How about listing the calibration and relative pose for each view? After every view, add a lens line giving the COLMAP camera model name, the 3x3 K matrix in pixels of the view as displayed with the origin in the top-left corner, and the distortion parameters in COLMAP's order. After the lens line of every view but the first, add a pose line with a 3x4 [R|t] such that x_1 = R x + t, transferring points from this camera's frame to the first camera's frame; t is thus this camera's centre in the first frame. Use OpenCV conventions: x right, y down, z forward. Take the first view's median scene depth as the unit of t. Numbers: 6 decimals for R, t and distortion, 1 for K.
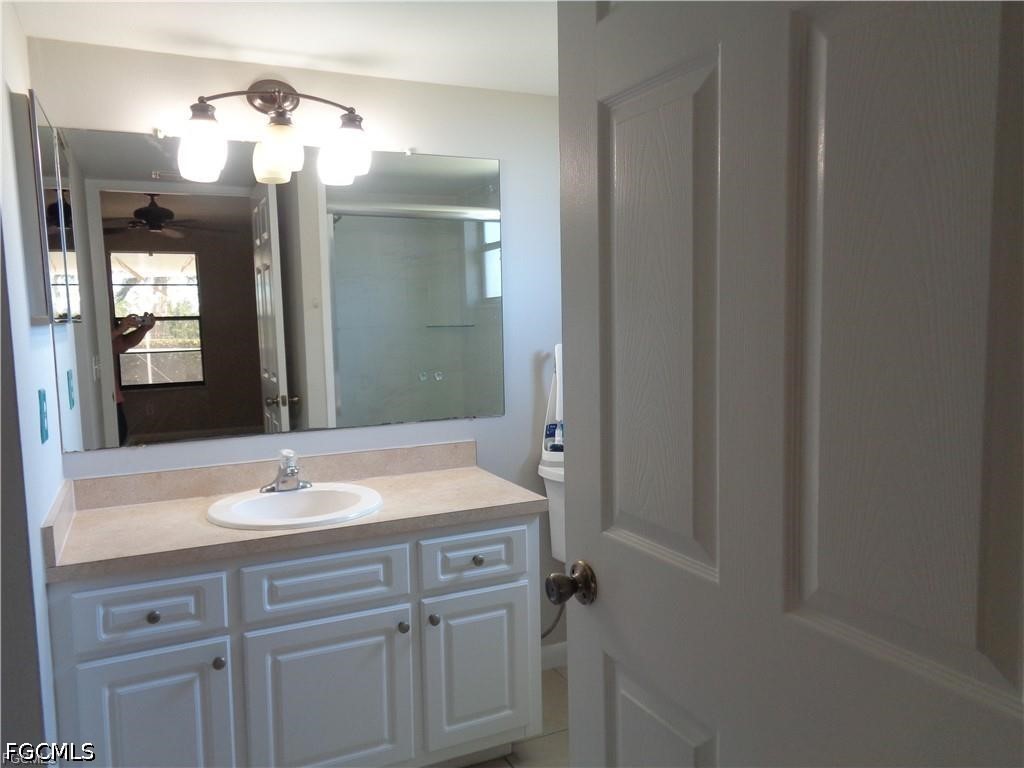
lens RADIAL K [[778.3, 0, 513.5], [0, 778.3, 395.6], [0, 0, 1]] dist [0.024431, 0.004189]
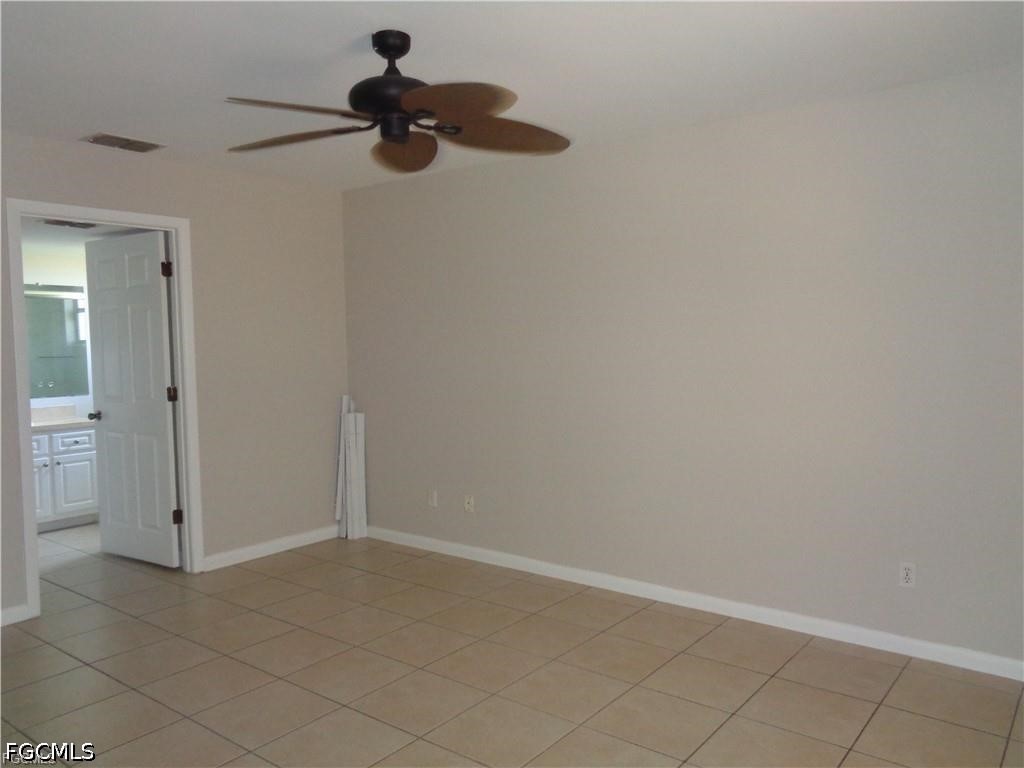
lens RADIAL K [[778.3, 0, 513.5], [0, 778.3, 395.6], [0, 0, 1]] dist [0.024431, 0.004189]
pose [[0.894042, -0.019070, 0.447578, 0.096107], [0.037170, 0.998806, -0.031690, 0.192781], [-0.446439, 0.044968, 0.893683, -2.154558]]
